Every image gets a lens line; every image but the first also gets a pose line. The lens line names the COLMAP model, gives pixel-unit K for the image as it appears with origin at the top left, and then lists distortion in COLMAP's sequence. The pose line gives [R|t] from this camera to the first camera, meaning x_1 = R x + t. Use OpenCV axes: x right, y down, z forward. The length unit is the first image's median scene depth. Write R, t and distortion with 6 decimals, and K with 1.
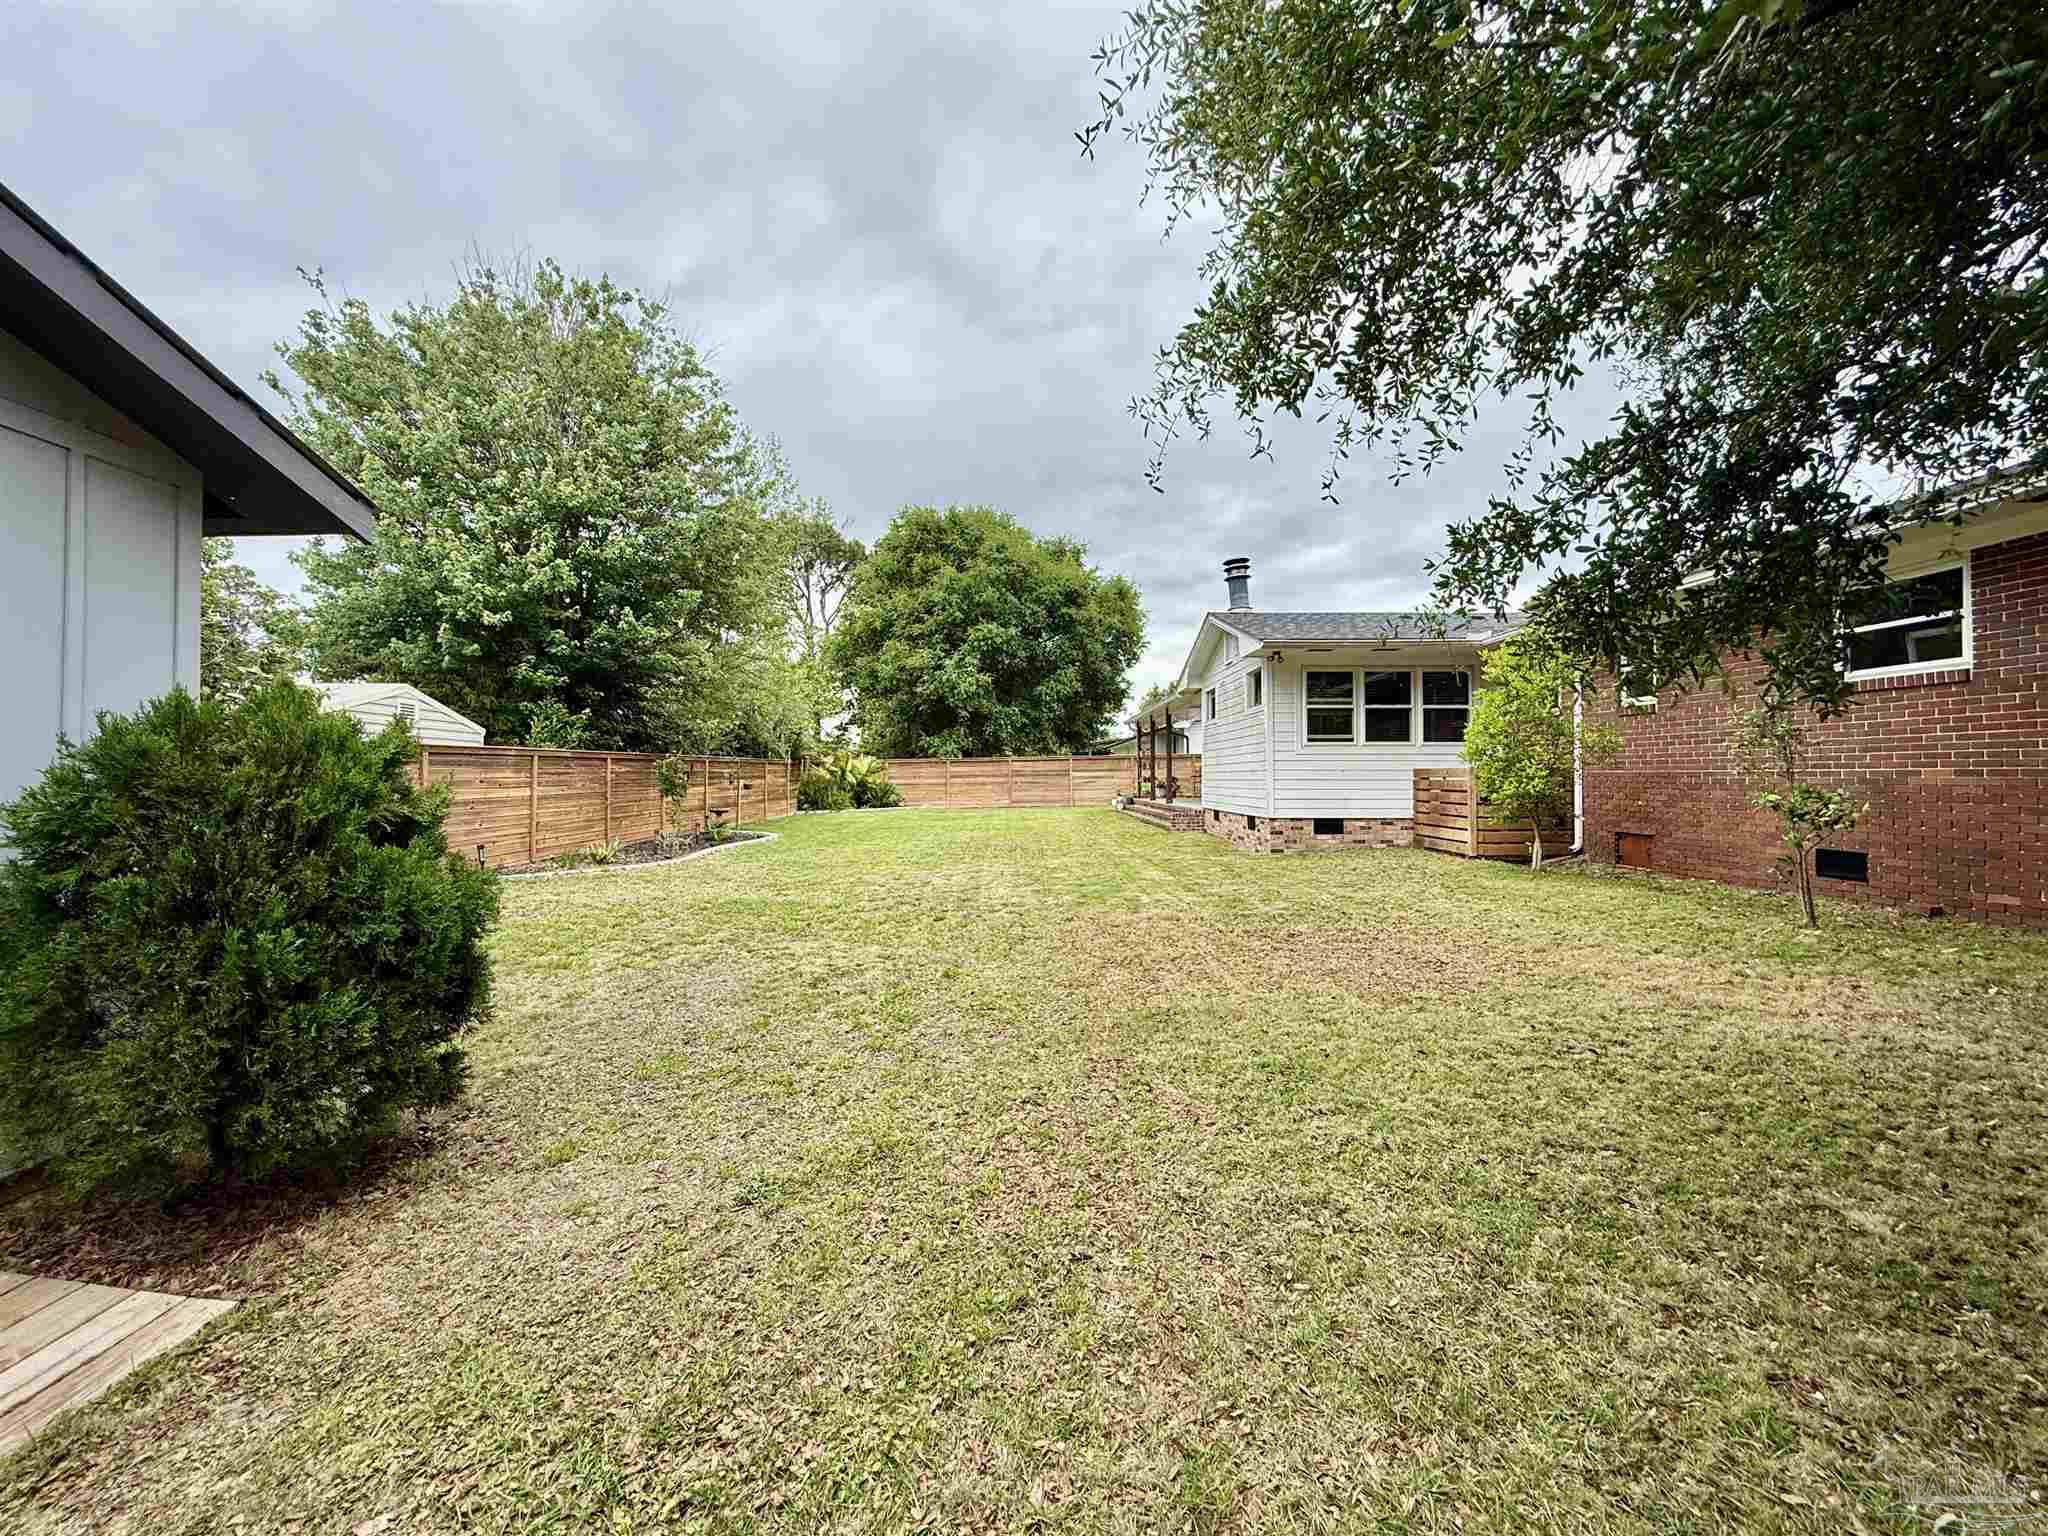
lens RADIAL K [[829.7, 0, 1018.6], [0, 829.7, 747.2], [0, 0, 1]] dist [0.022304, 0.000096]
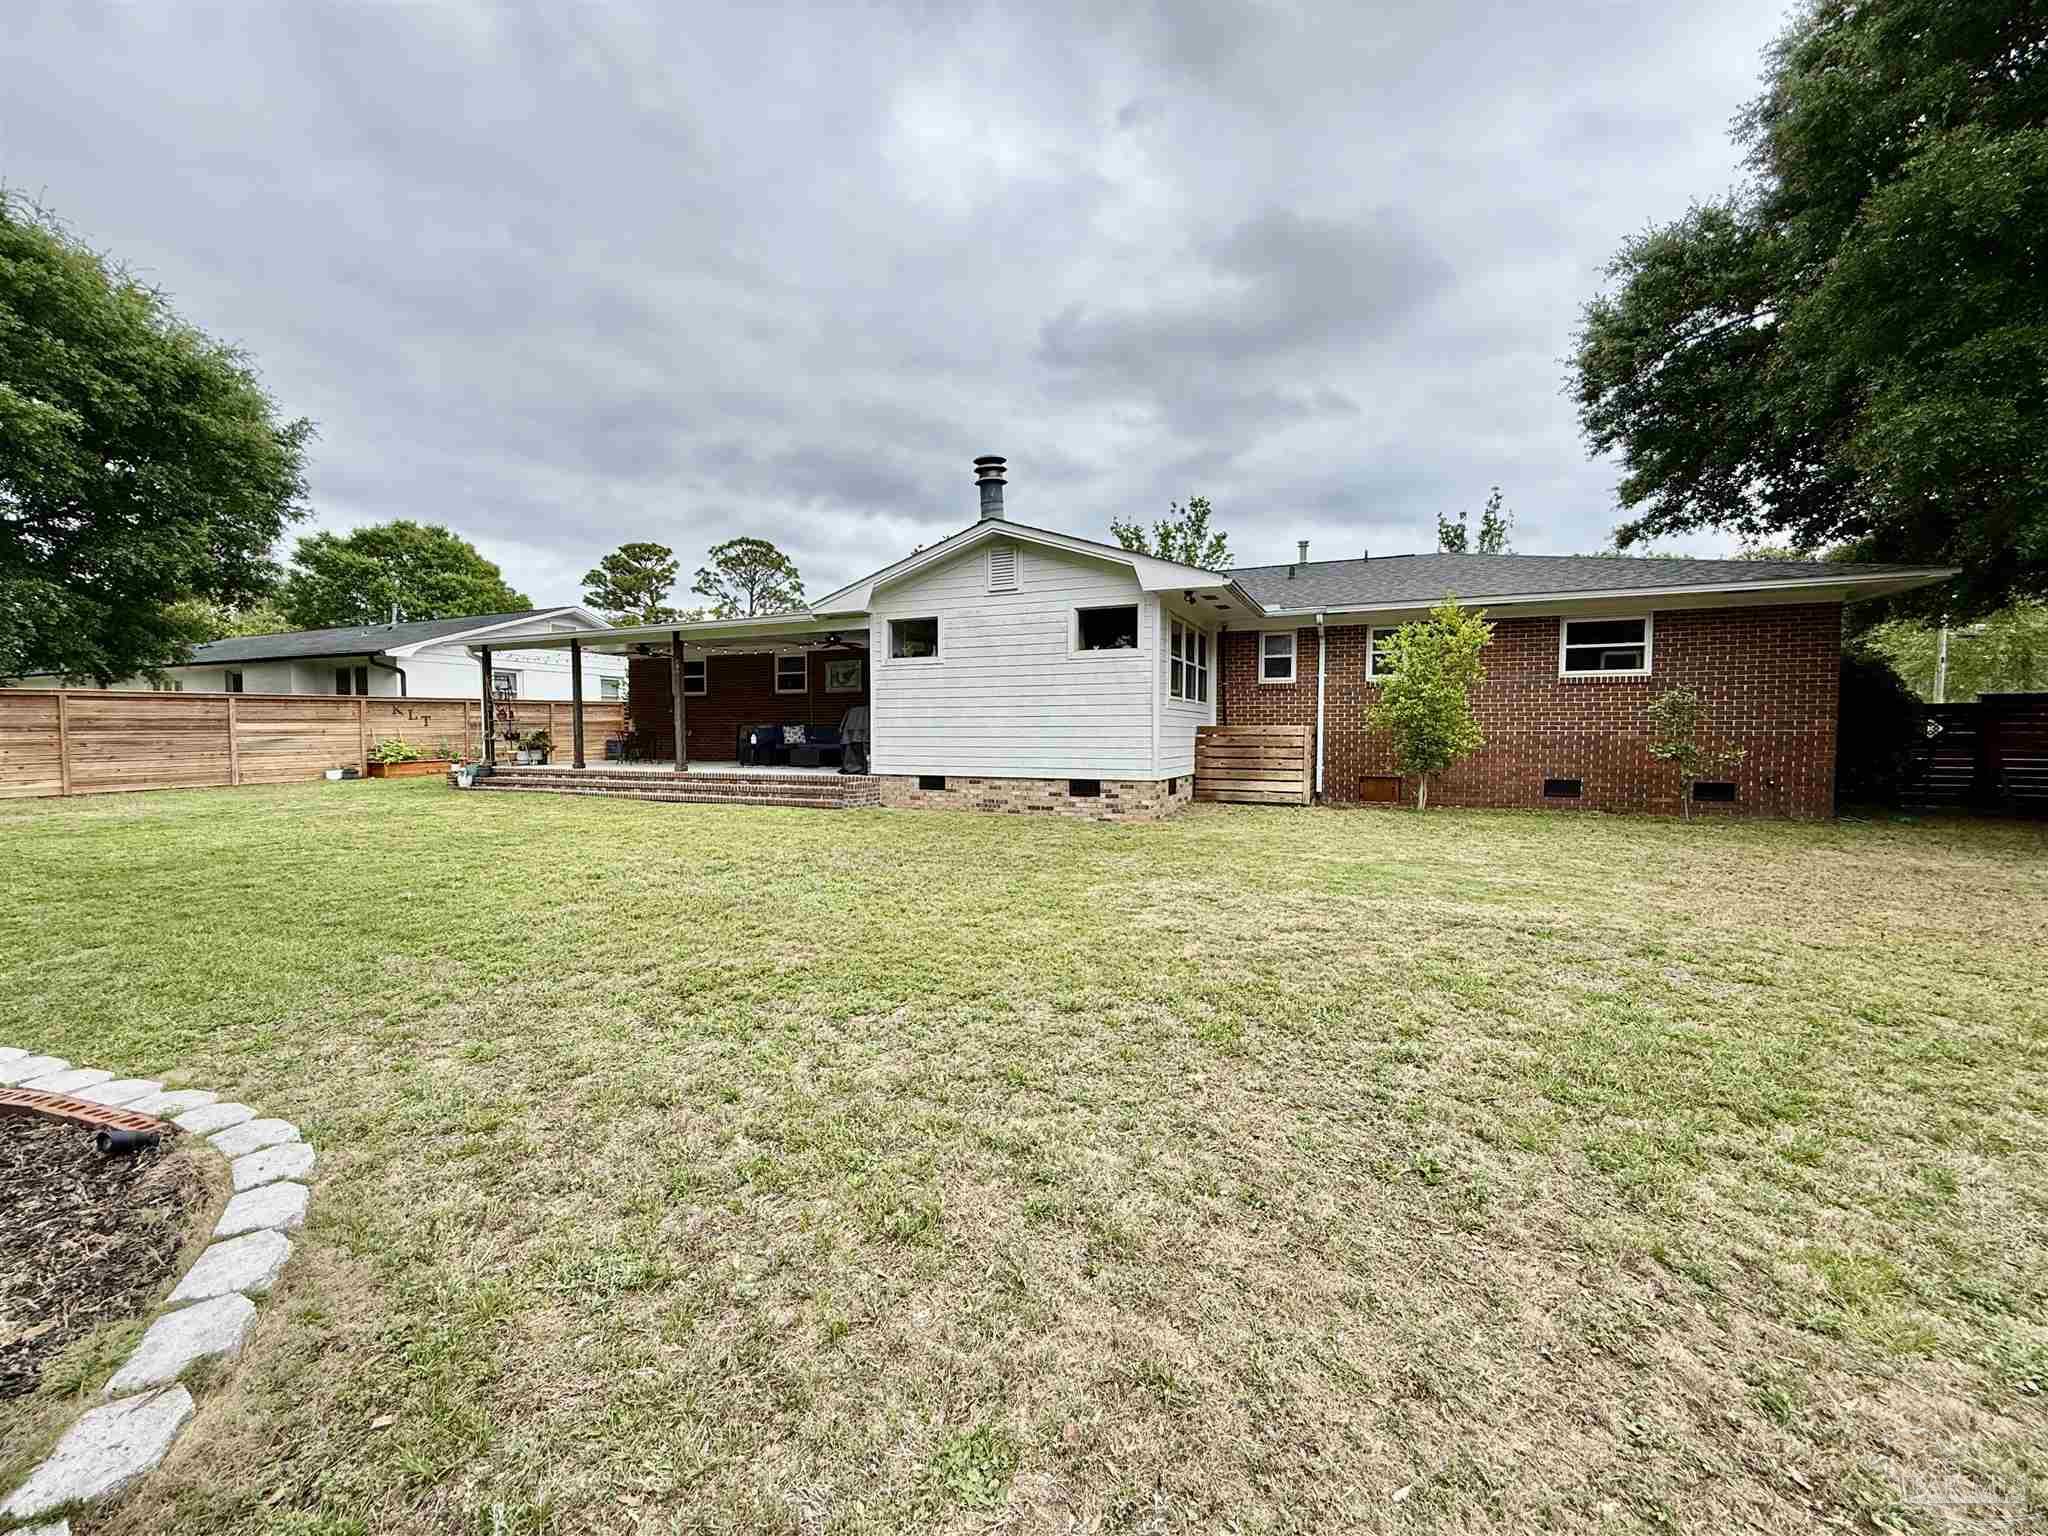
lens RADIAL K [[815.0, 0, 1021.8], [0, 815.0, 768.8], [0, 0, 1]] dist [-0.001047, 0.000557]
pose [[0.407531, -0.037571, 0.912418, -0.508556], [-0.035019, 0.997775, 0.056727, 0.028634], [-0.912519, -0.055070, 0.405309, 0.764949]]
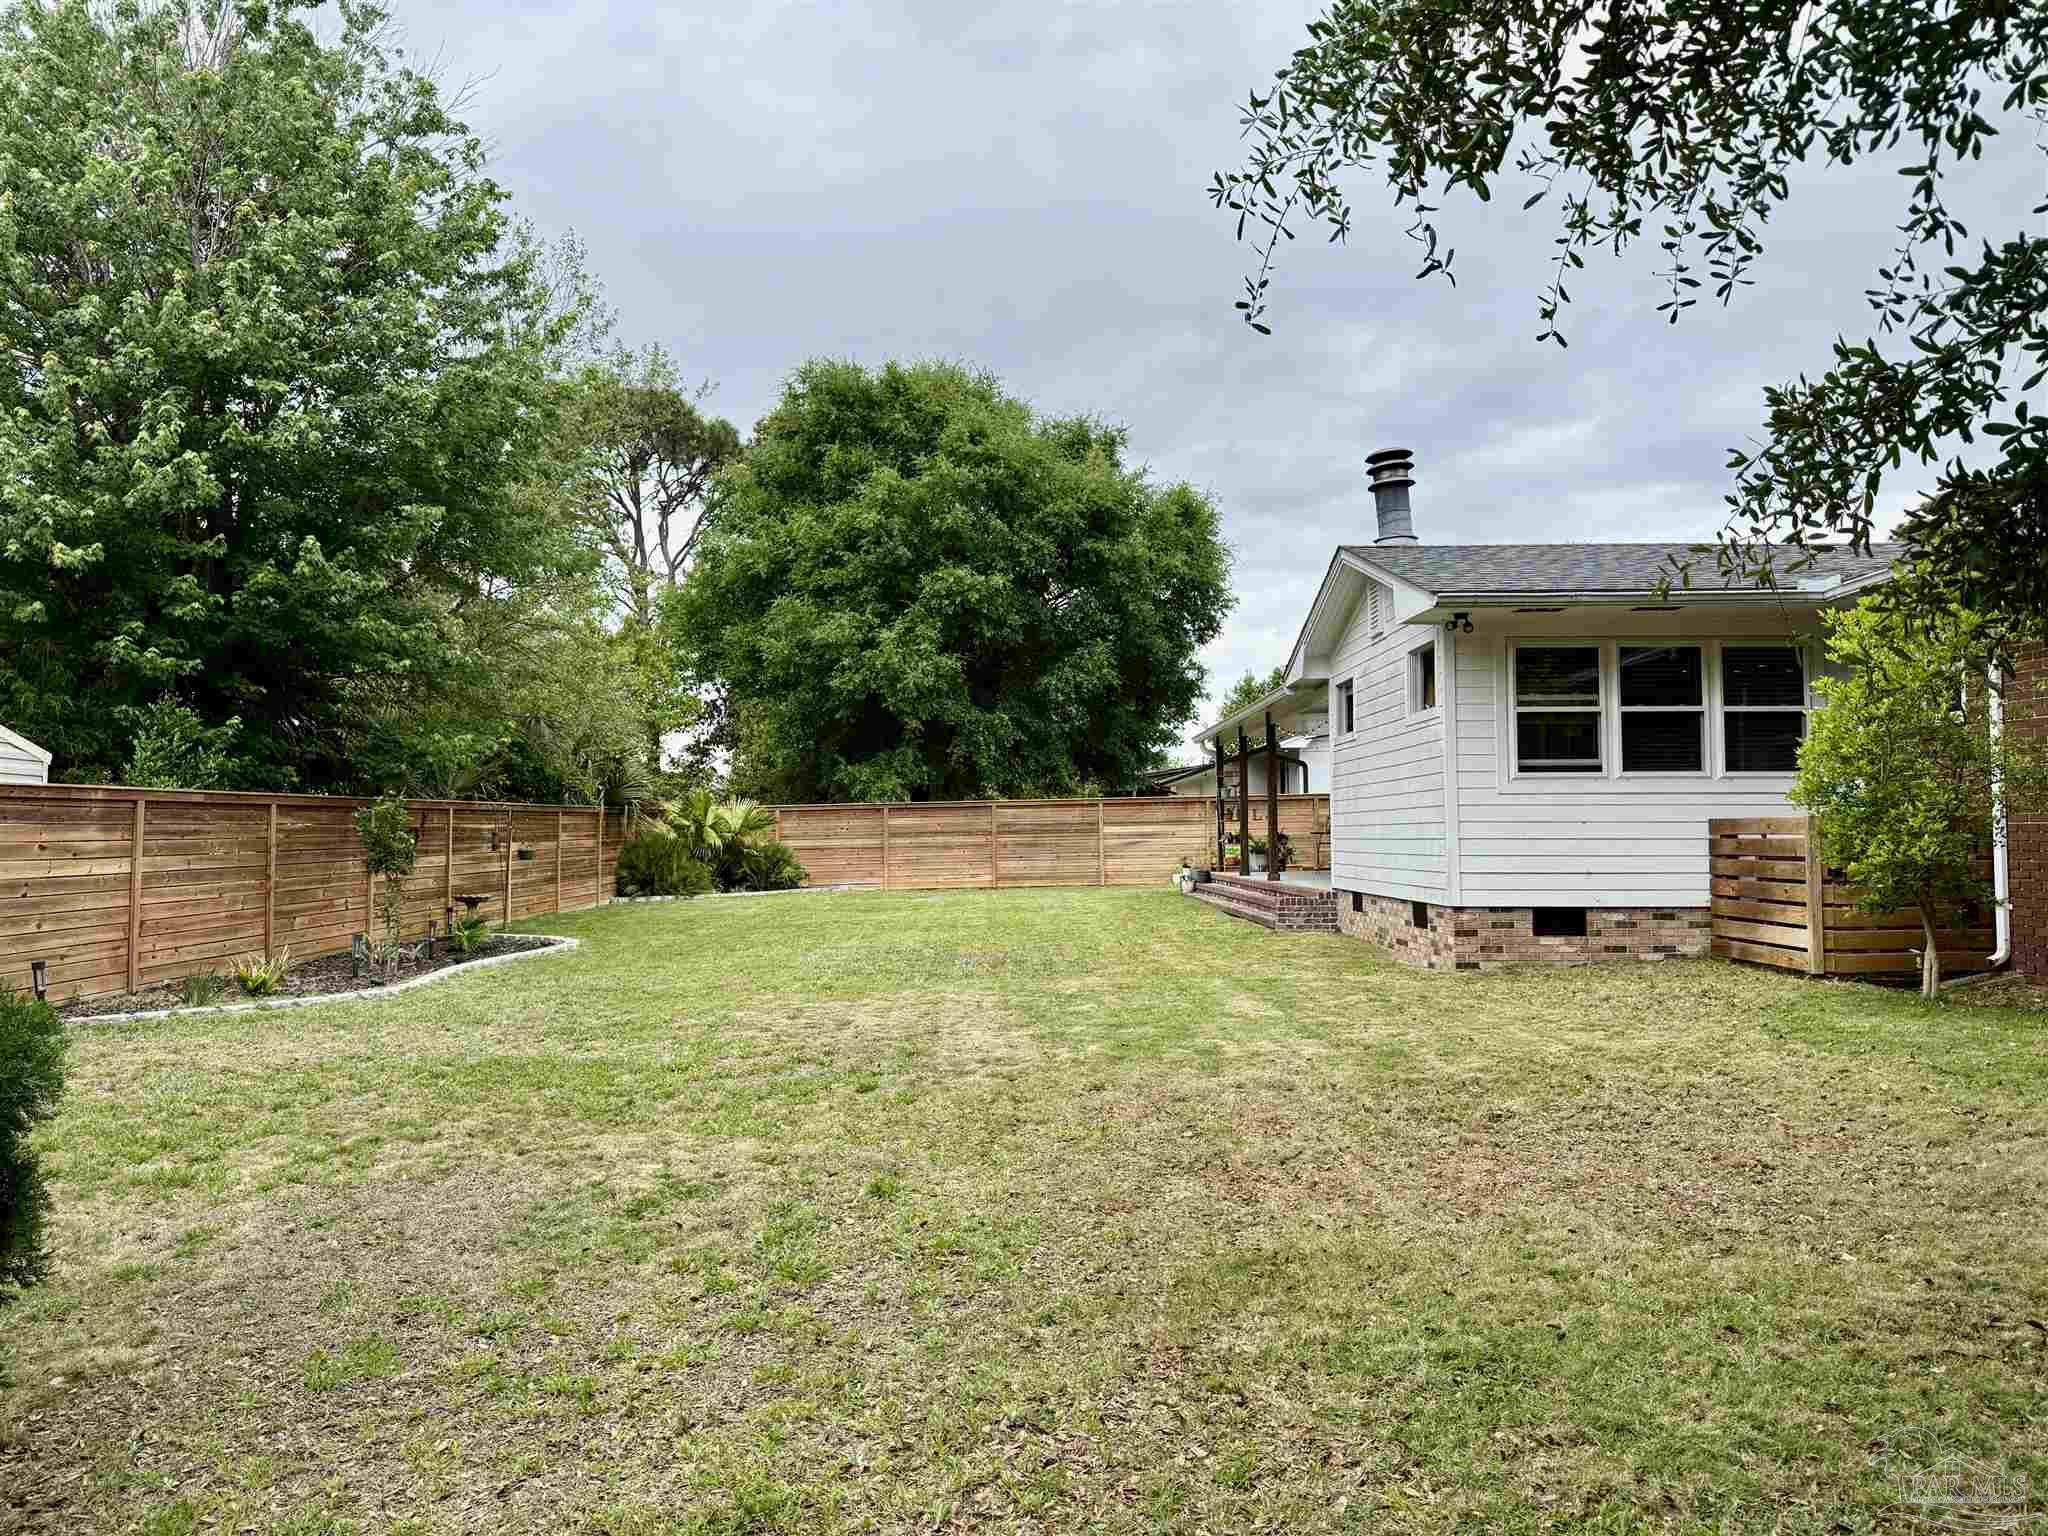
lens RADIAL K [[1436.3, 0, 1023.9], [0, 1436.3, 776.5], [0, 0, 1]] dist [0.069913, -0.085985]
pose [[0.999957, -0.003342, 0.008702, 0.003443], [0.003383, 0.999984, -0.004631, 0.000500], [-0.008686, 0.004660, 0.999951, 0.021696]]
